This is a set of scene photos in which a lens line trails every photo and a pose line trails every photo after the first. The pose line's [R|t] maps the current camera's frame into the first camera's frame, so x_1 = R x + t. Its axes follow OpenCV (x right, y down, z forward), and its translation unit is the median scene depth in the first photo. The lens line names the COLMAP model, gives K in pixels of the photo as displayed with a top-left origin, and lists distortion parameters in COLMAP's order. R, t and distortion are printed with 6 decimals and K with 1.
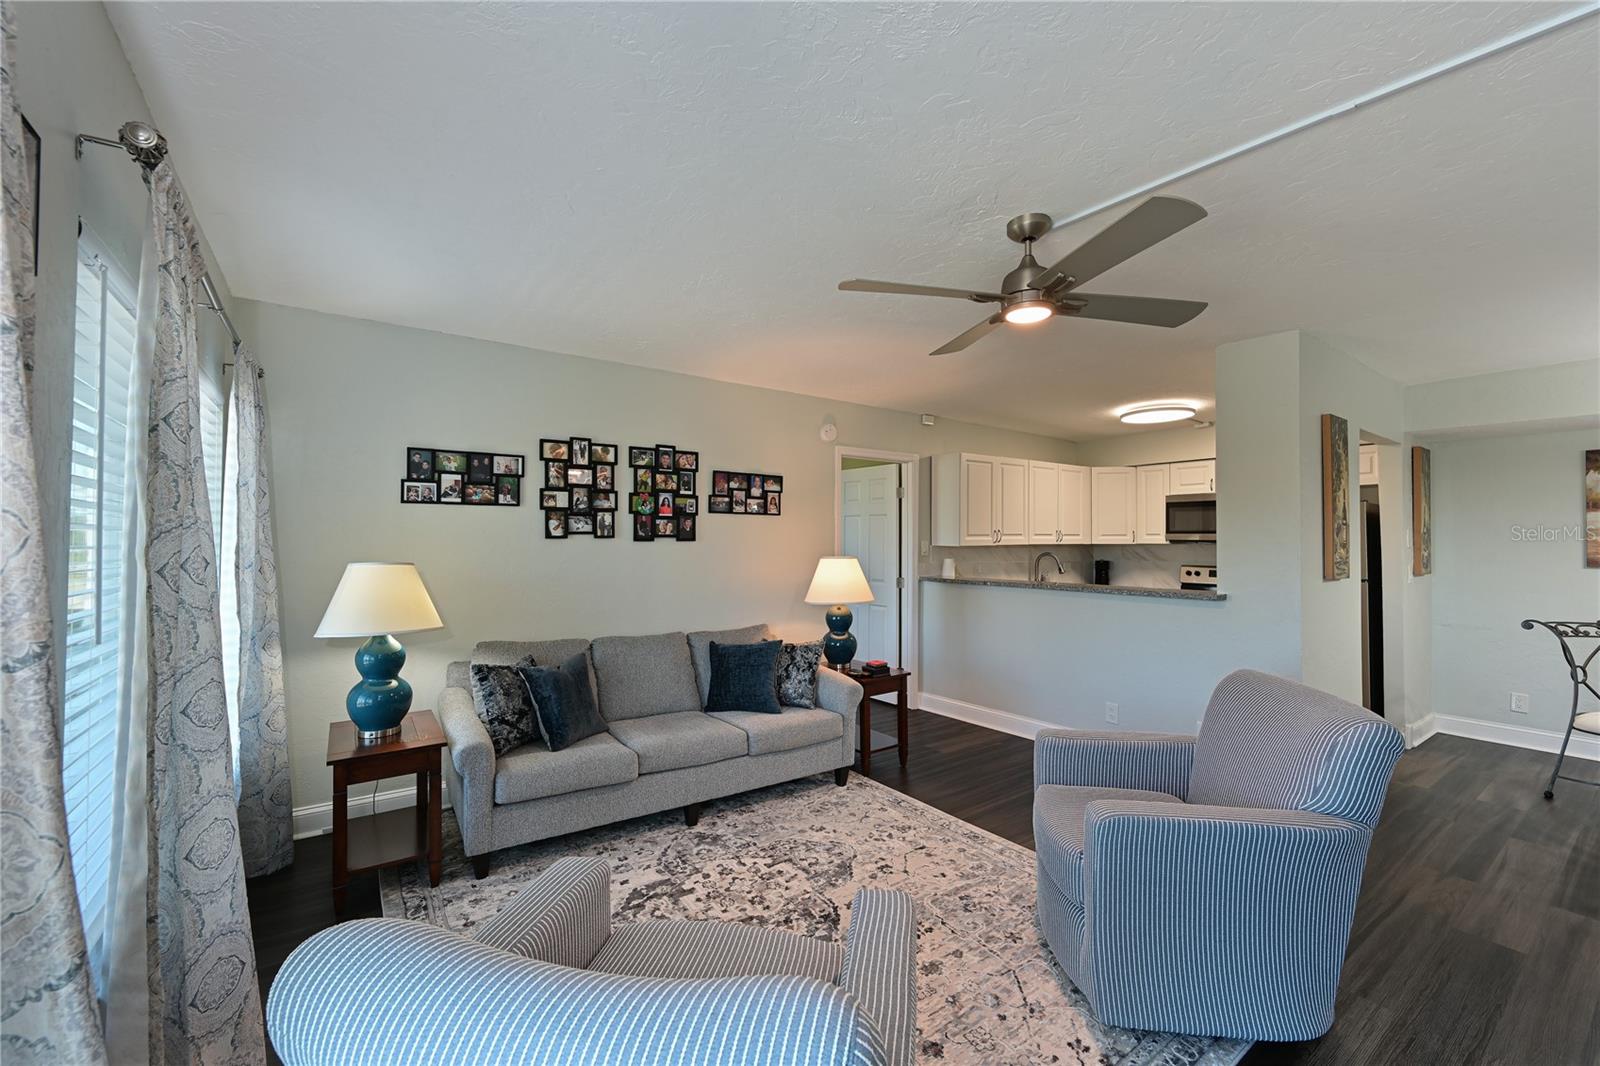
lens RADIAL K [[644.5, 0, 779.0], [0, 644.5, 532.7], [0, 0, 1]] dist [-0.009639, 0.000108]
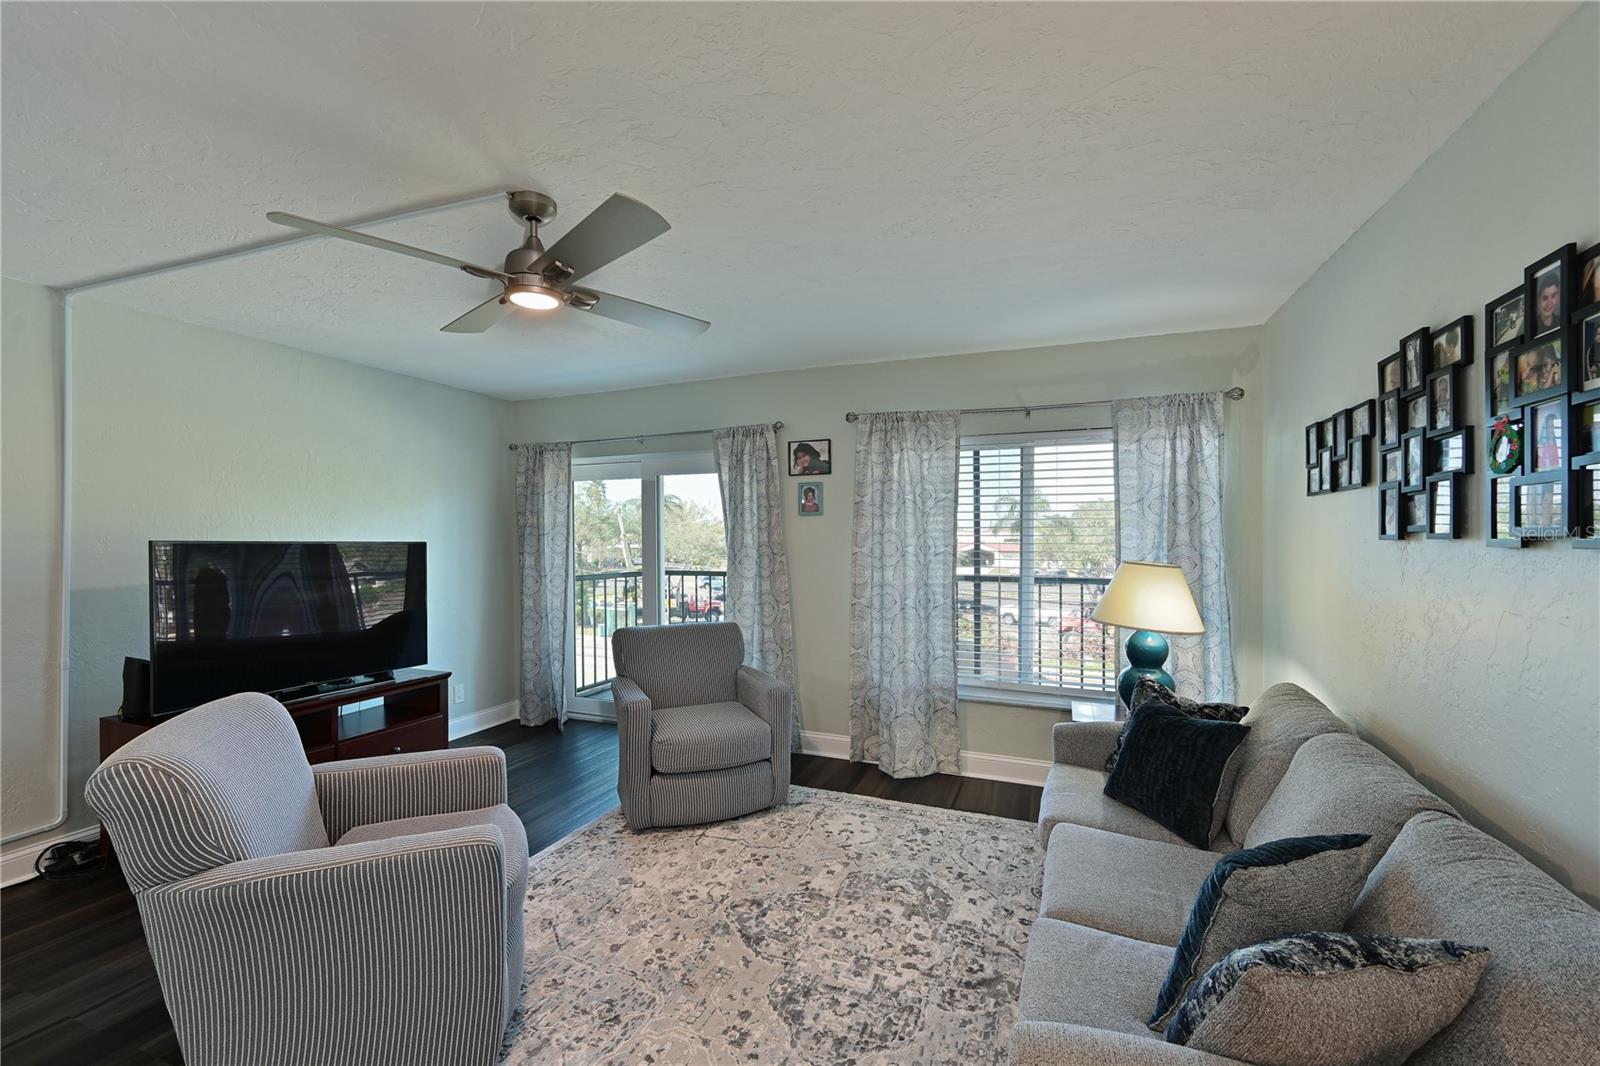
lens RADIAL K [[654.5, 0, 793.8], [0, 654.5, 546.6], [0, 0, 1]] dist [0.000211, 0.000037]
pose [[-0.834881, 0.004089, -0.550415, 0.335266], [0.003608, 0.999992, 0.001957, 0.010769], [0.550418, -0.000352, -0.834889, 1.078703]]
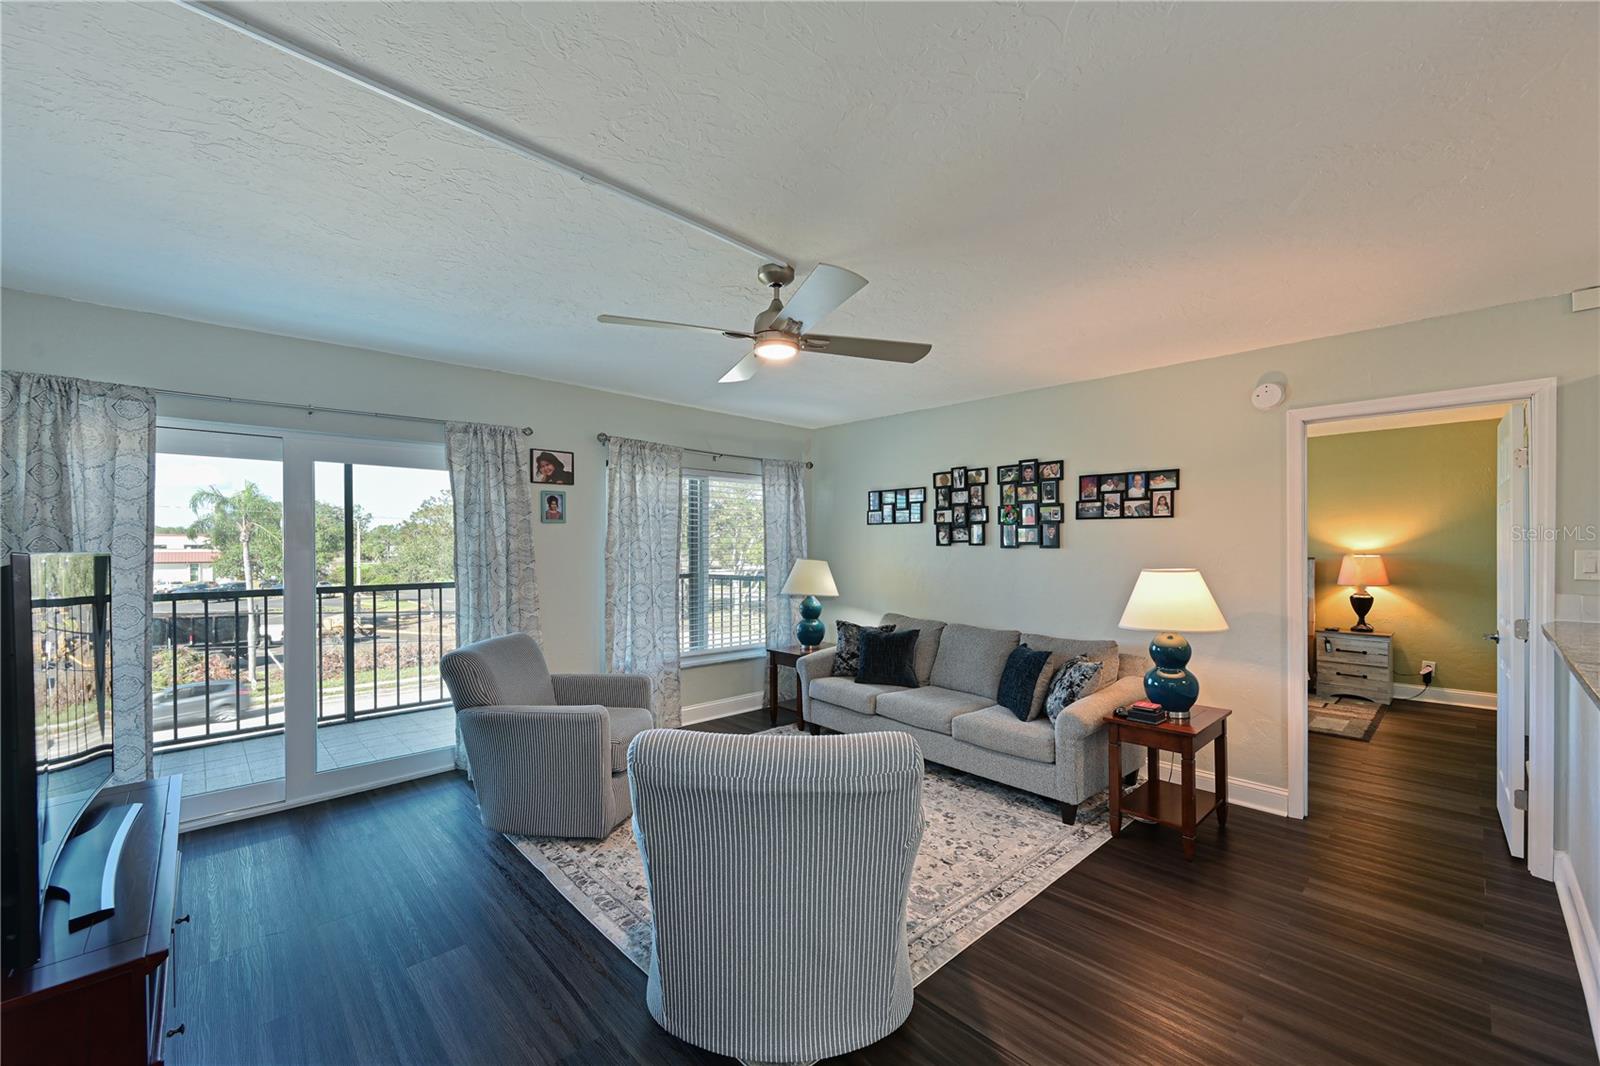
lens RADIAL K [[628.0, 0, 795.7], [0, 628.0, 545.7], [0, 0, 1]] dist [0.002205, 0.000280]
pose [[0.144042, -0.000418, -0.989572, 0.822881], [0.010554, 0.999944, 0.001114, 0.003817], [0.989515, -0.010605, 0.144038, 0.464180]]
